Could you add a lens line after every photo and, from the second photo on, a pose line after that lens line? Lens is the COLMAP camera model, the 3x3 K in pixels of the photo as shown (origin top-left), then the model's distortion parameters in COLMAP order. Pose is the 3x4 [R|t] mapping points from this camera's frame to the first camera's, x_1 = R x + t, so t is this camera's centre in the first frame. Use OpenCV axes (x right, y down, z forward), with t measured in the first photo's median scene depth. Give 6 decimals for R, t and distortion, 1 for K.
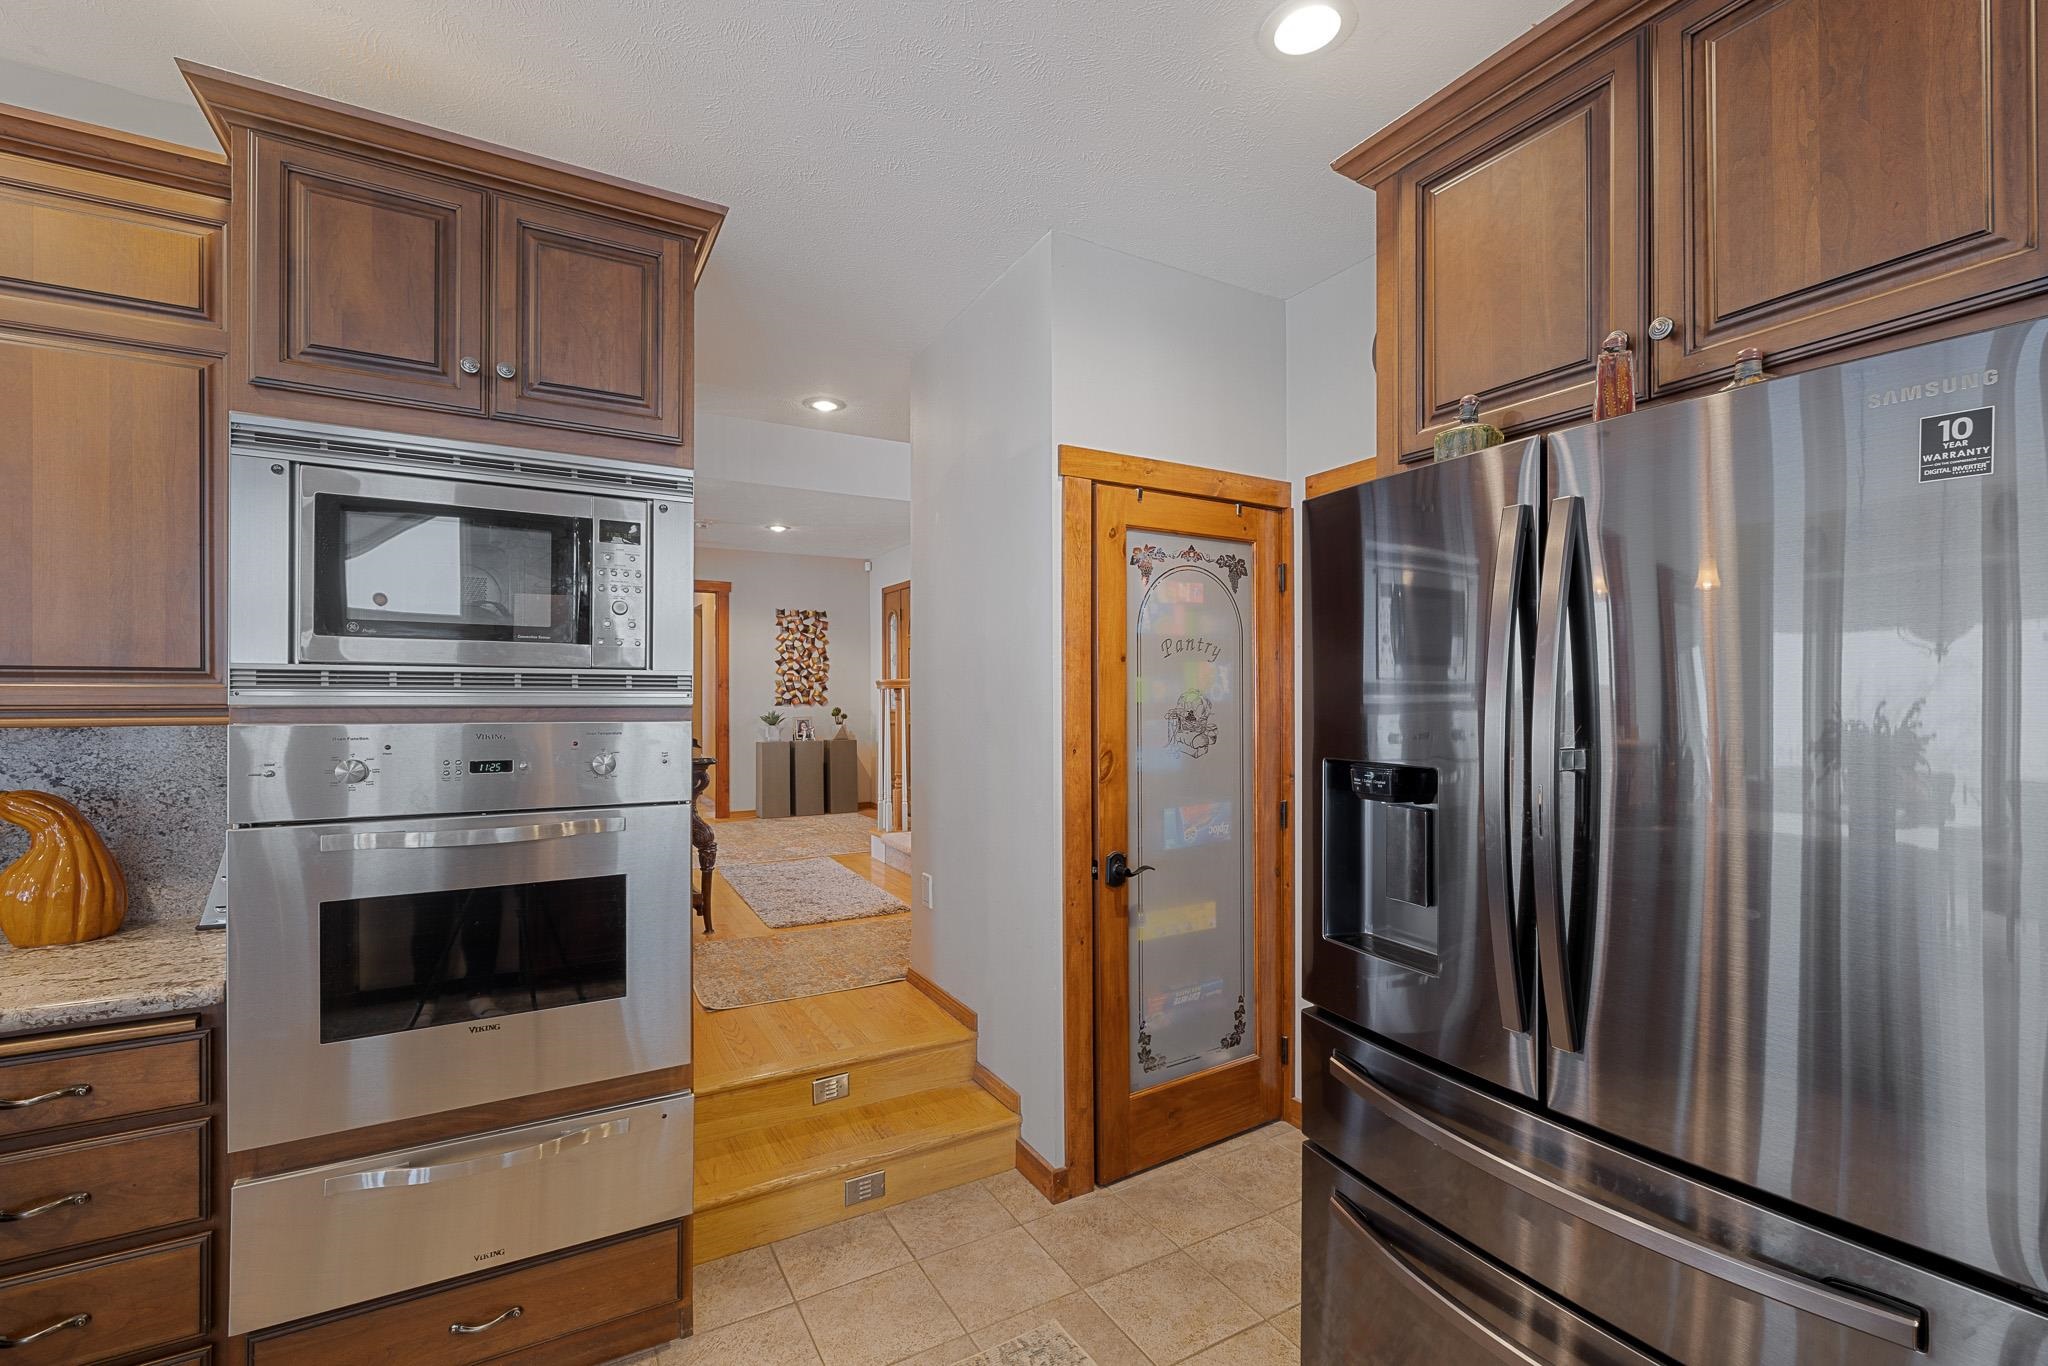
lens RADIAL K [[881.1, 0, 1032.2], [0, 881.1, 693.4], [0, 0, 1]] dist [-0.000362, -0.000064]
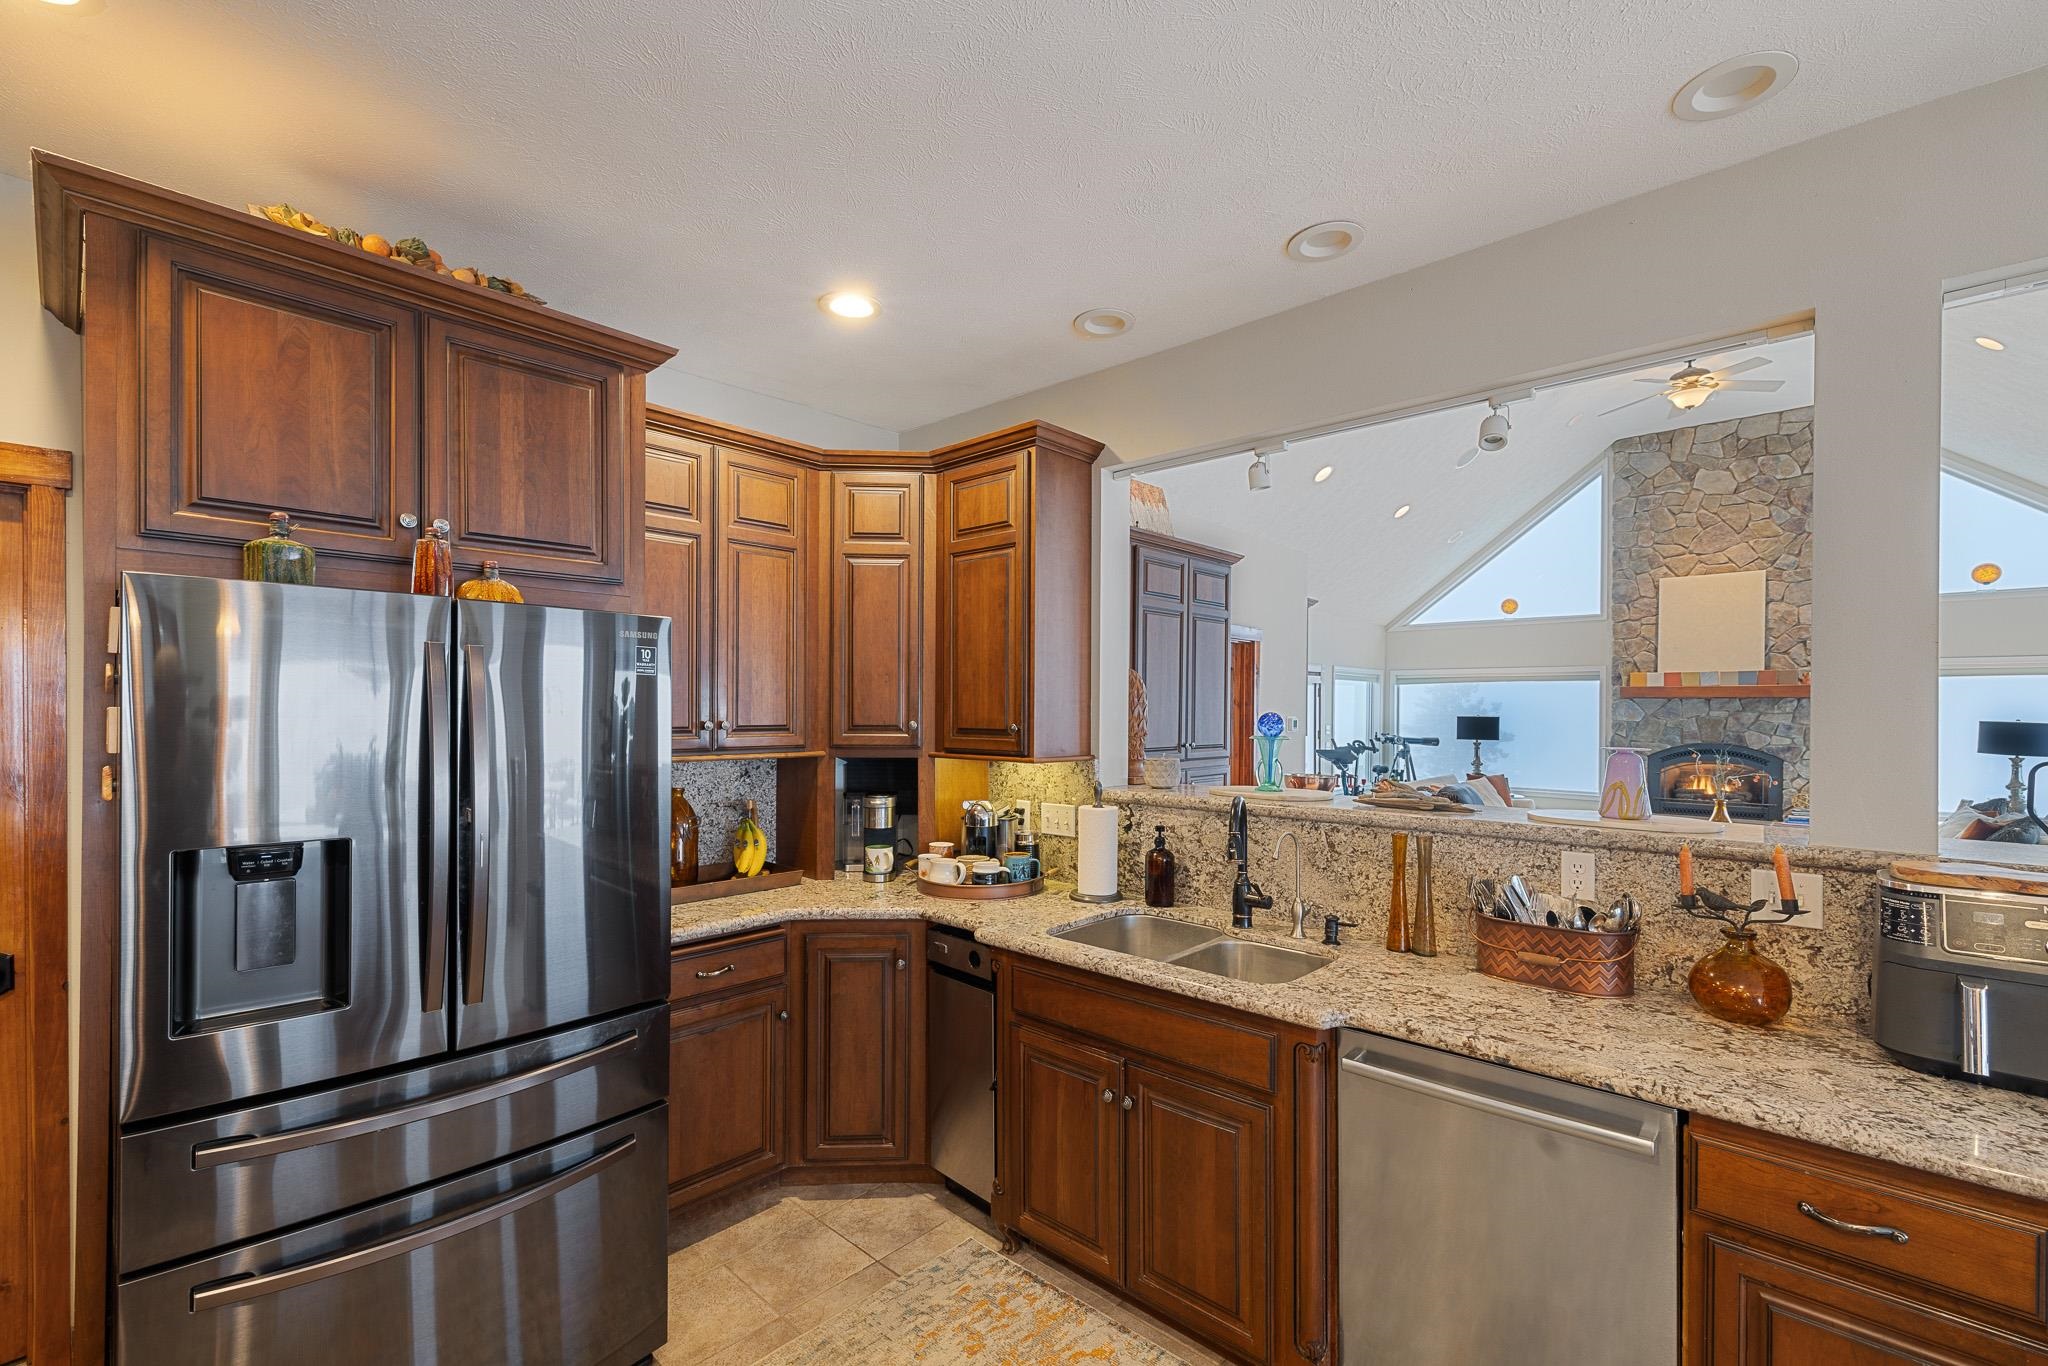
lens RADIAL K [[881.1, 0, 1032.2], [0, 881.1, 693.4], [0, 0, 1]] dist [-0.000362, -0.000064]
pose [[-0.304307, 0.018233, 0.952400, -1.155145], [-0.008259, 0.999729, -0.021778, -0.109954], [-0.952538, -0.014493, -0.304073, 0.535682]]
